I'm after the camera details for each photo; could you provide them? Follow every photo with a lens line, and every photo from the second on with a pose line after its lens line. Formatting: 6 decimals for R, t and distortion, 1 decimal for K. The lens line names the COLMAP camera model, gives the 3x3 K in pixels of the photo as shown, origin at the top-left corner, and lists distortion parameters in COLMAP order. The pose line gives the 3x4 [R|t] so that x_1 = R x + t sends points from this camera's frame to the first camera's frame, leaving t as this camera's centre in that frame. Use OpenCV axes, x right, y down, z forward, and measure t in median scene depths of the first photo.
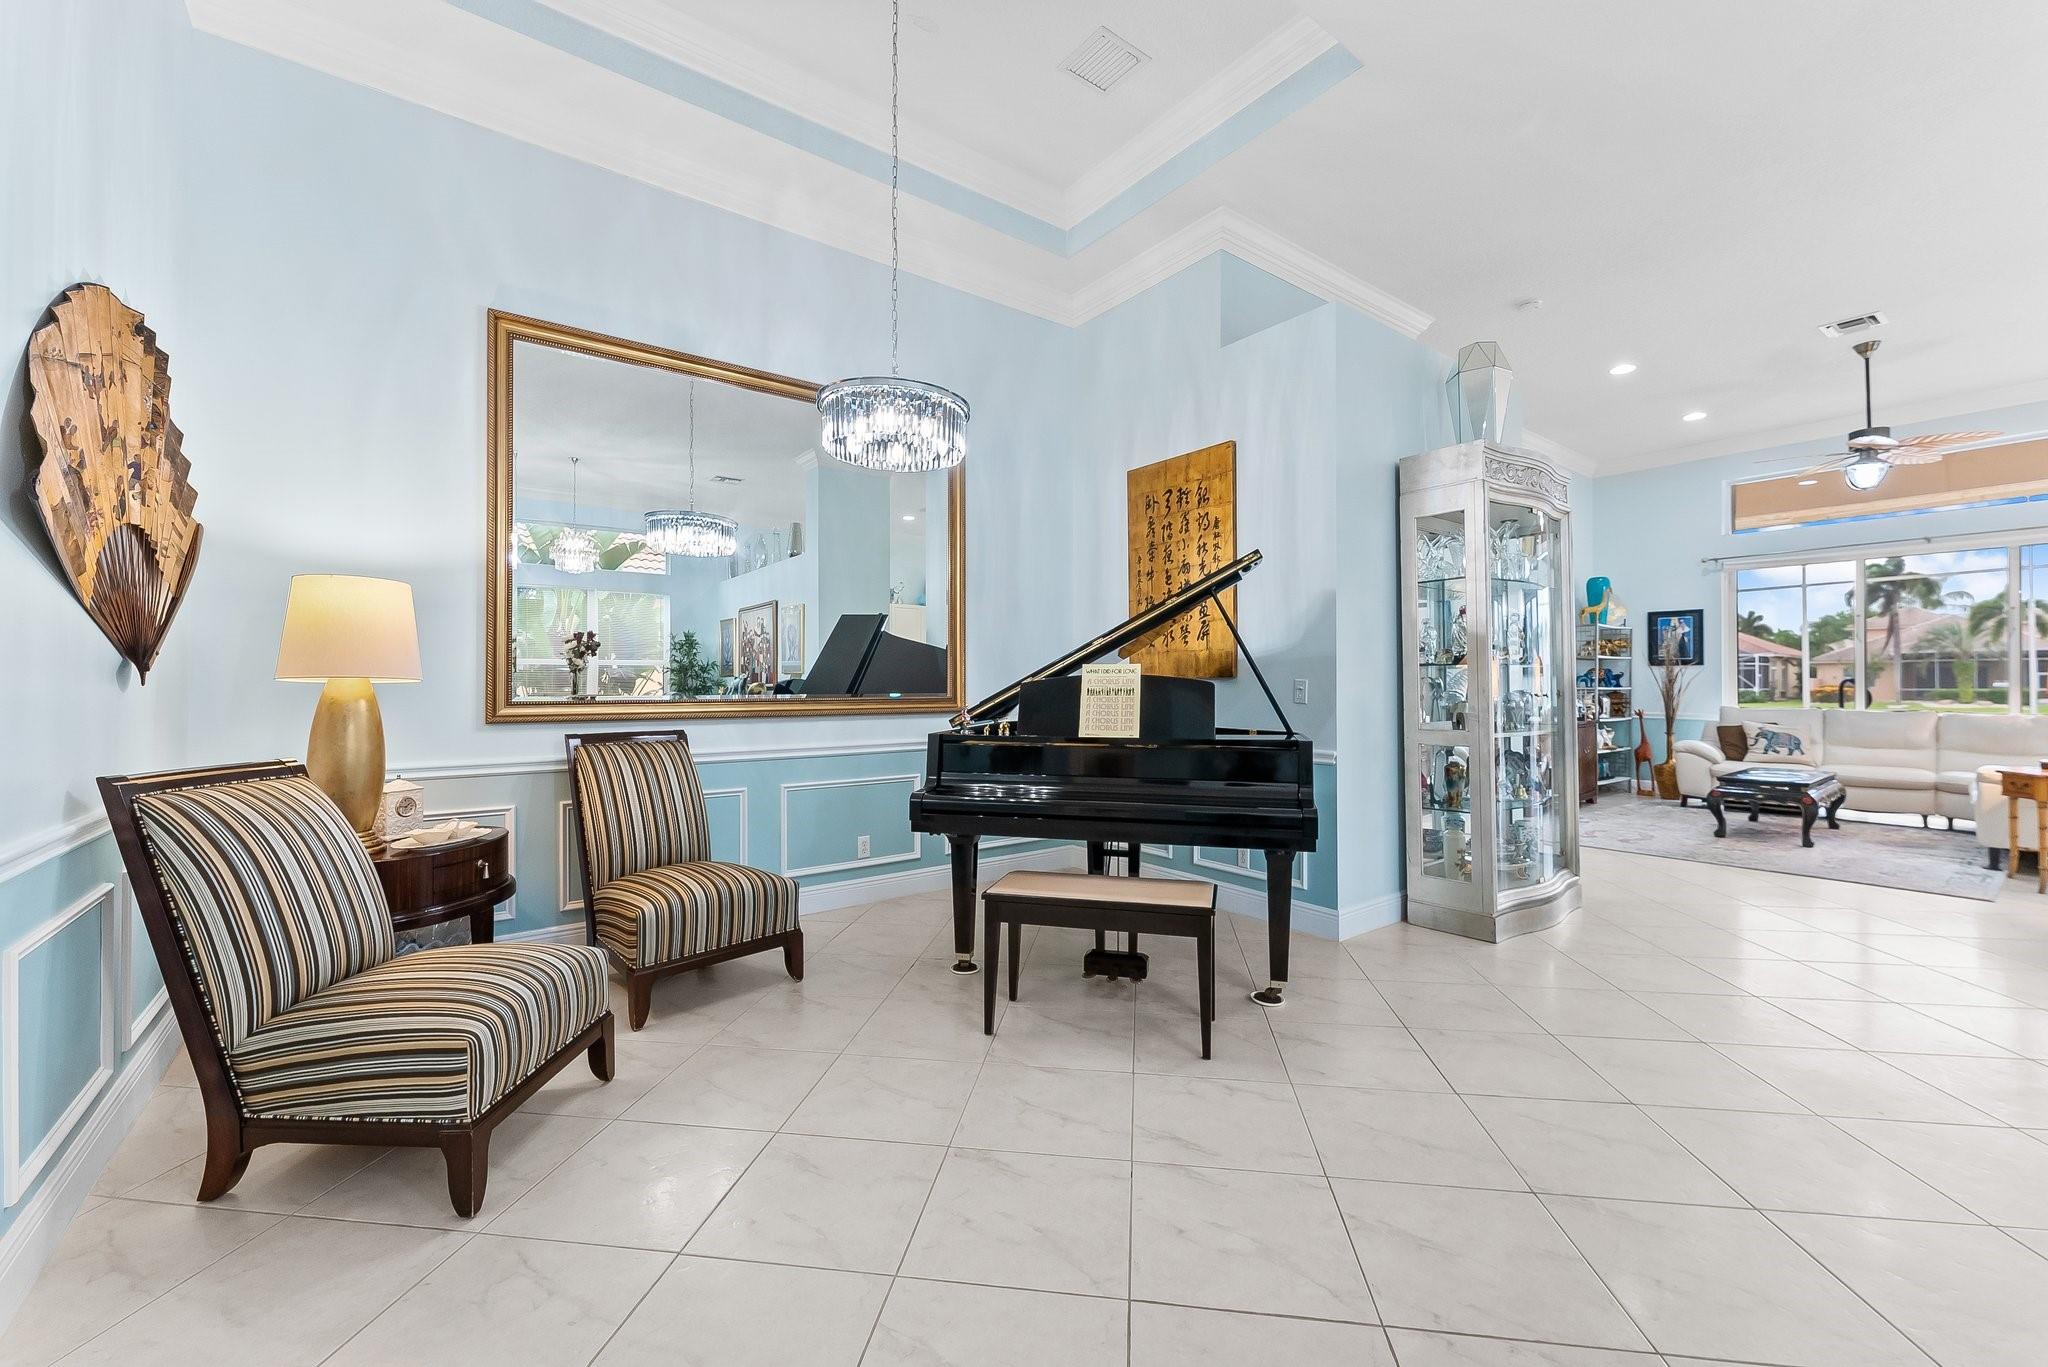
lens RADIAL K [[823.4, 0, 1028.2], [0, 823.4, 677.2], [0, 0, 1]] dist [0.000128, 0.000020]
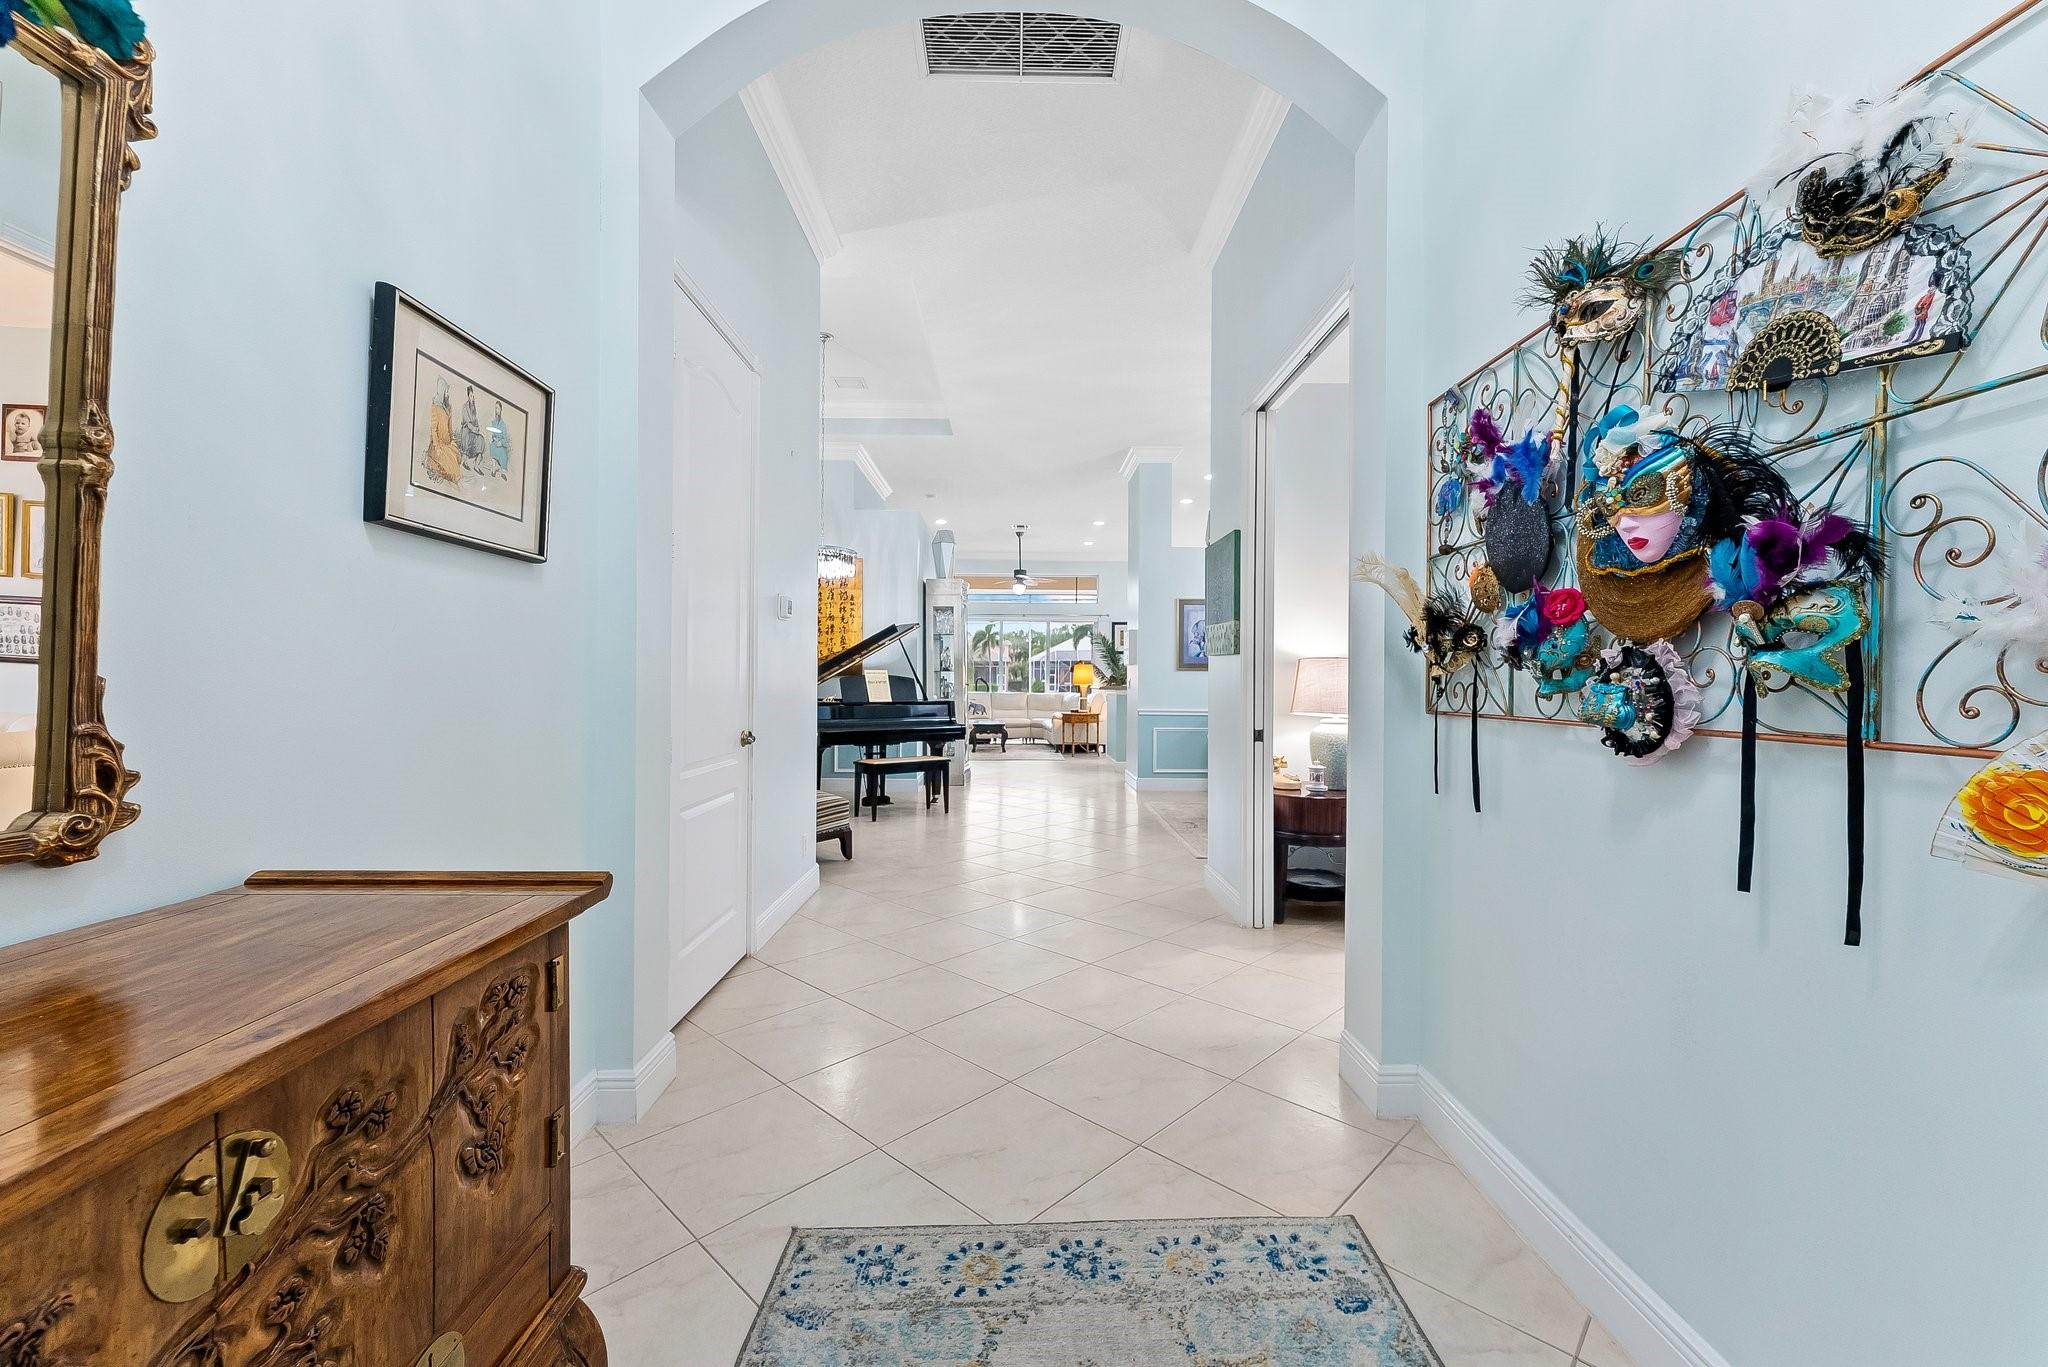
lens RADIAL K [[823.4, 0, 1028.2], [0, 823.4, 677.2], [0, 0, 1]] dist [0.000128, 0.000020]
pose [[0.592952, 0.010468, 0.805170, -0.799735], [-0.016841, 0.999858, -0.000597, -0.001253], [-0.805062, -0.013206, 0.593044, -0.375708]]
